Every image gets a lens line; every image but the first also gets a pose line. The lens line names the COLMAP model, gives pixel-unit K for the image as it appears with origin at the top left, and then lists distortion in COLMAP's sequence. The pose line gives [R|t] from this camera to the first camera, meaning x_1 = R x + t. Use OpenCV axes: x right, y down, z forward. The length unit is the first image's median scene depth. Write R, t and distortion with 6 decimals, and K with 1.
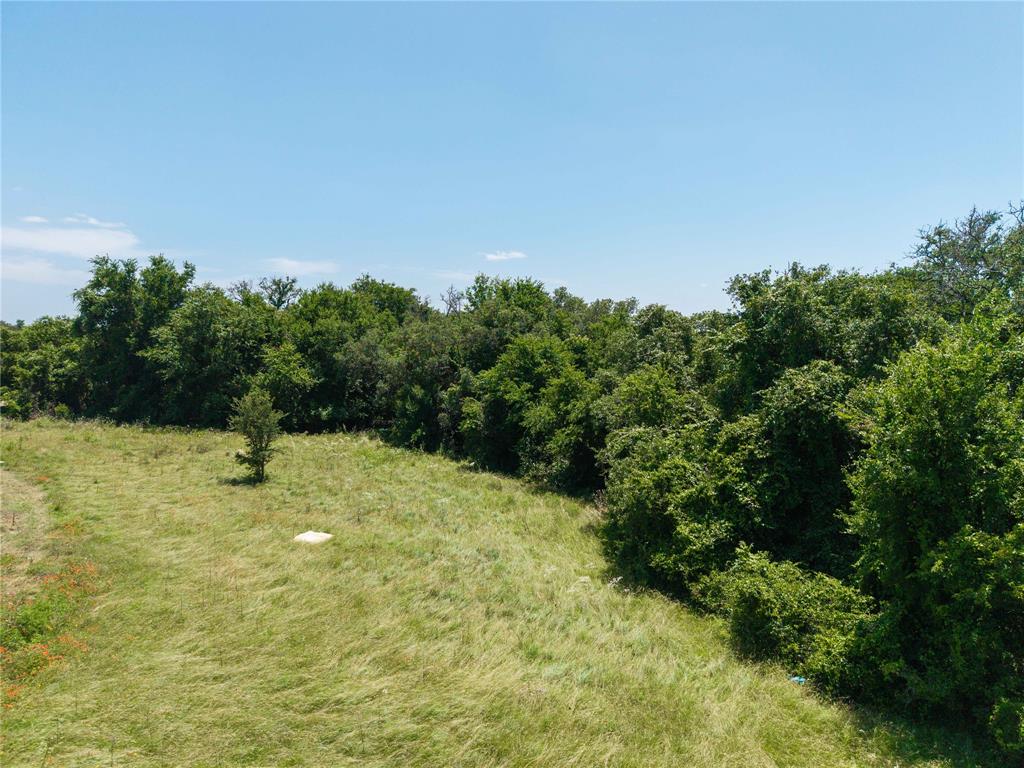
lens RADIAL K [[678.2, 0, 513.2], [0, 678.2, 388.6], [0, 0, 1]] dist [0.034987, -0.030077]
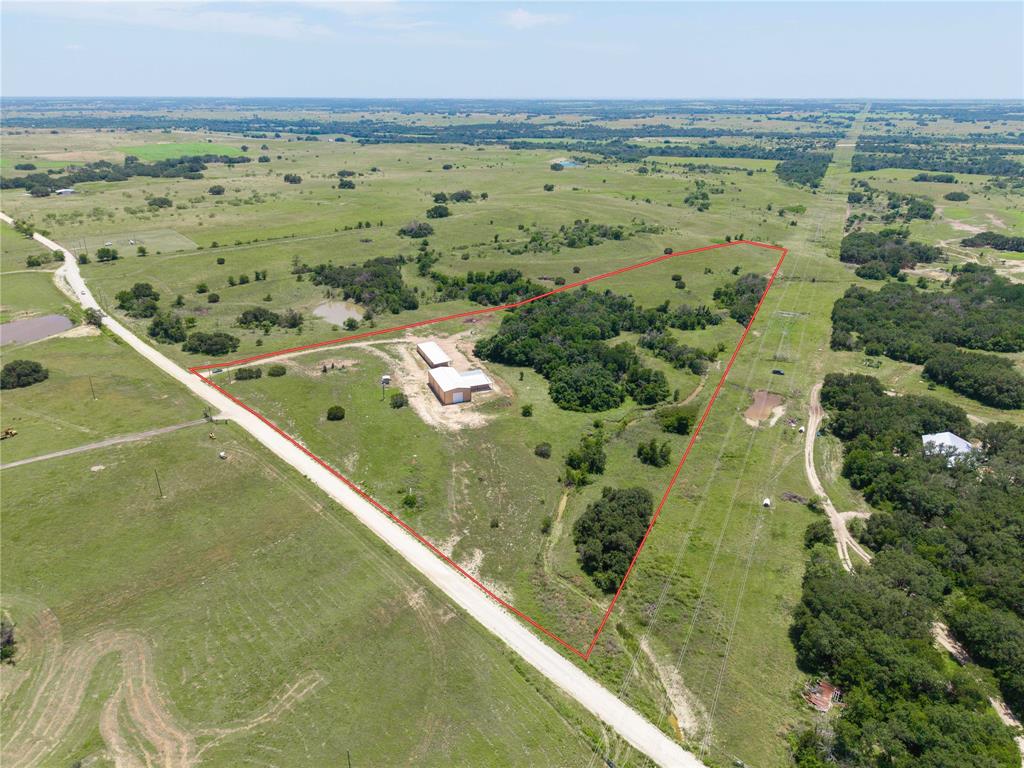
lens RADIAL K [[678.2, 0, 518.7], [0, 678.2, 393.6], [0, 0, 1]] dist [0.034987, -0.030077]
pose [[0.971317, 0.095995, -0.217551, 1.131372], [-0.019119, 0.943458, 0.330940, -1.901682], [0.237019, -0.317289, 0.918232, -5.267639]]
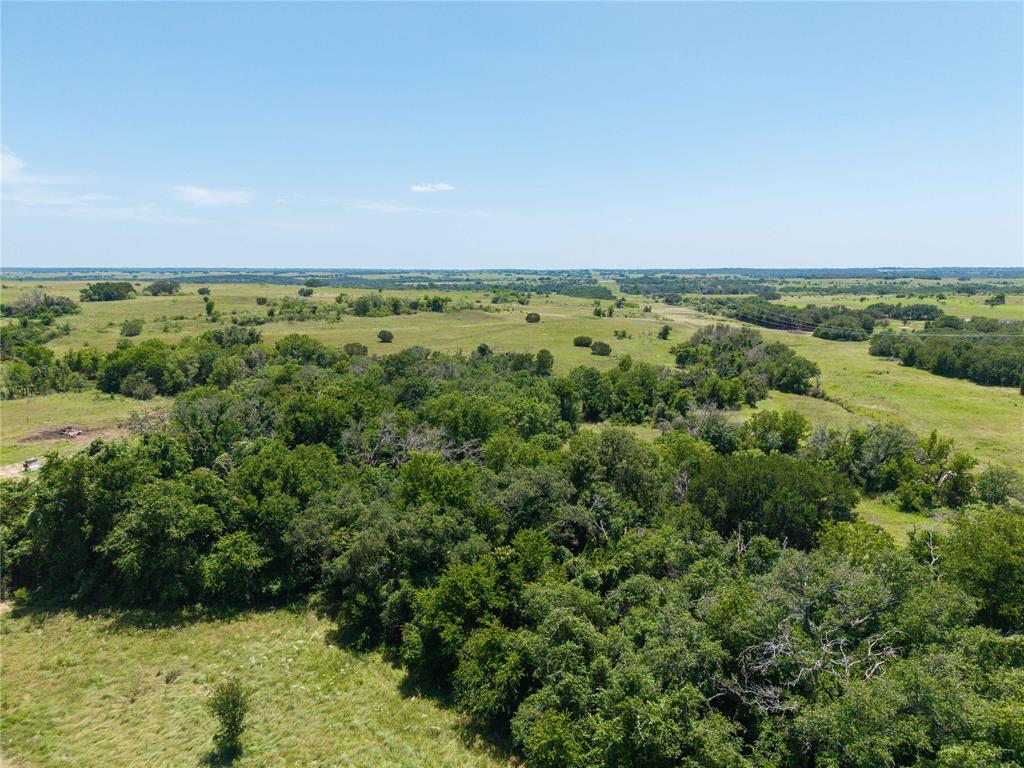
lens RADIAL K [[678.2, 0, 513.9], [0, 678.2, 392.5], [0, 0, 1]] dist [0.034987, -0.030077]
pose [[0.994521, -0.019394, 0.102727, 0.001688], [0.008988, 0.994865, 0.100807, -0.388981], [-0.104154, -0.099331, 0.989588, -0.108848]]
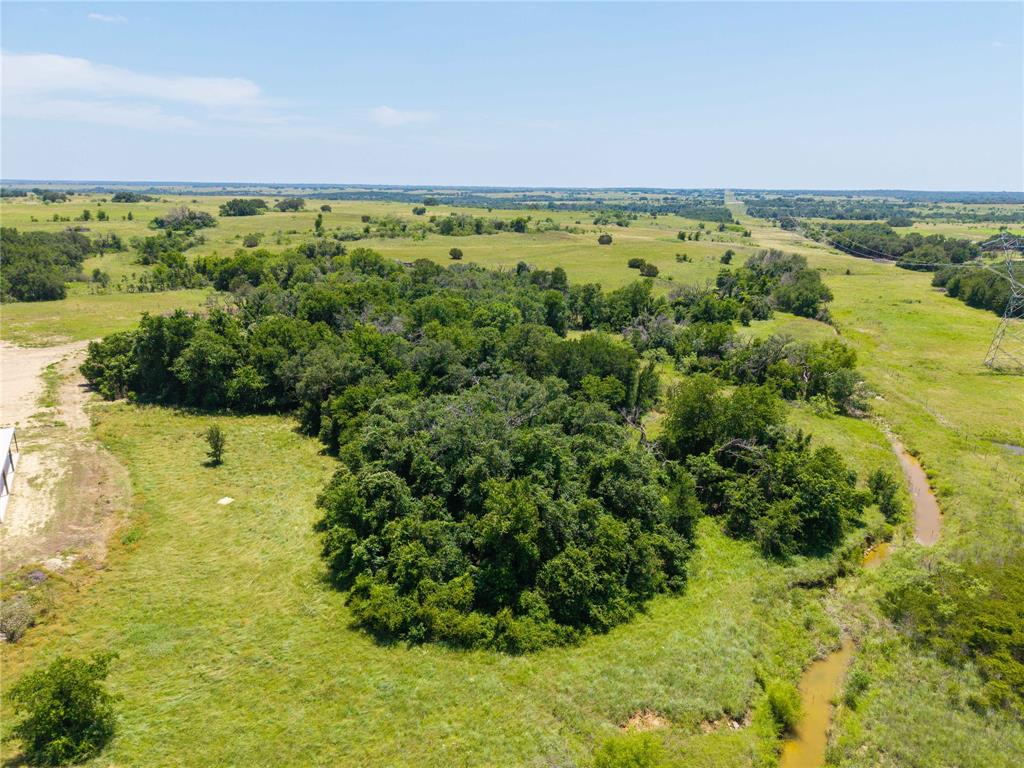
lens RADIAL K [[678.2, 0, 514.5], [0, 678.2, 393.7], [0, 0, 1]] dist [0.034987, -0.030077]
pose [[0.996815, 0.032536, -0.072815, 0.497173], [-0.016209, 0.976594, 0.214477, -0.384603], [0.078089, -0.212614, 0.974011, -0.705220]]
